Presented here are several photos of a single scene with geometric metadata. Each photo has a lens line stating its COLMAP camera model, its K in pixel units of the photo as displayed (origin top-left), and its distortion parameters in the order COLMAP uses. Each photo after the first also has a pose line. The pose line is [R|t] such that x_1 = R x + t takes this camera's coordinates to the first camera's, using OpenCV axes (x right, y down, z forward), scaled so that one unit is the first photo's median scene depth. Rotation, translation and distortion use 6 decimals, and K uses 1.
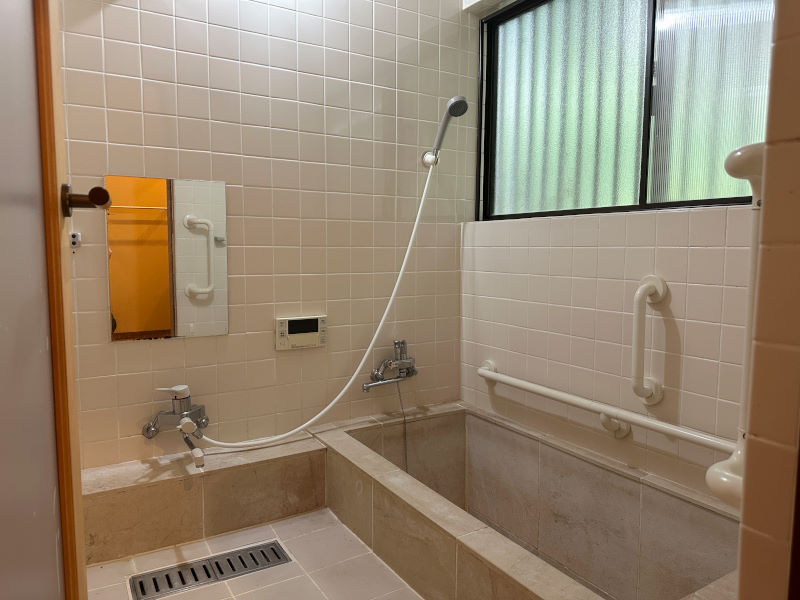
lens RADIAL K [[567.0, 0, 395.1], [0, 567.0, 299.2], [0, 0, 1]] dist [0.009909, -0.009133]
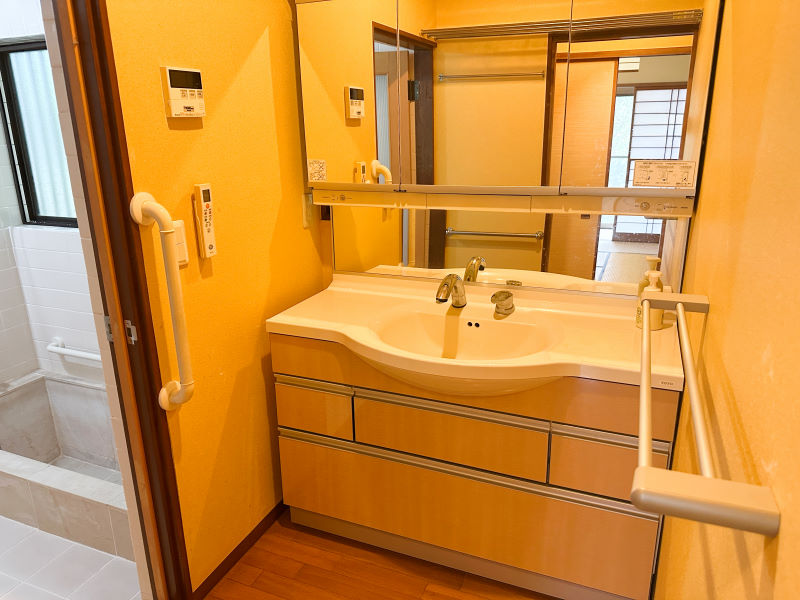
lens RADIAL K [[567.0, 0, 401.2], [0, 567.0, 294.1], [0, 0, 1]] dist [0.009909, -0.009133]
pose [[0.807414, -0.187968, 0.559242, 0.093797], [0.077077, 0.973373, 0.215880, -0.203922], [-0.584929, -0.131200, 0.800402, -0.479991]]
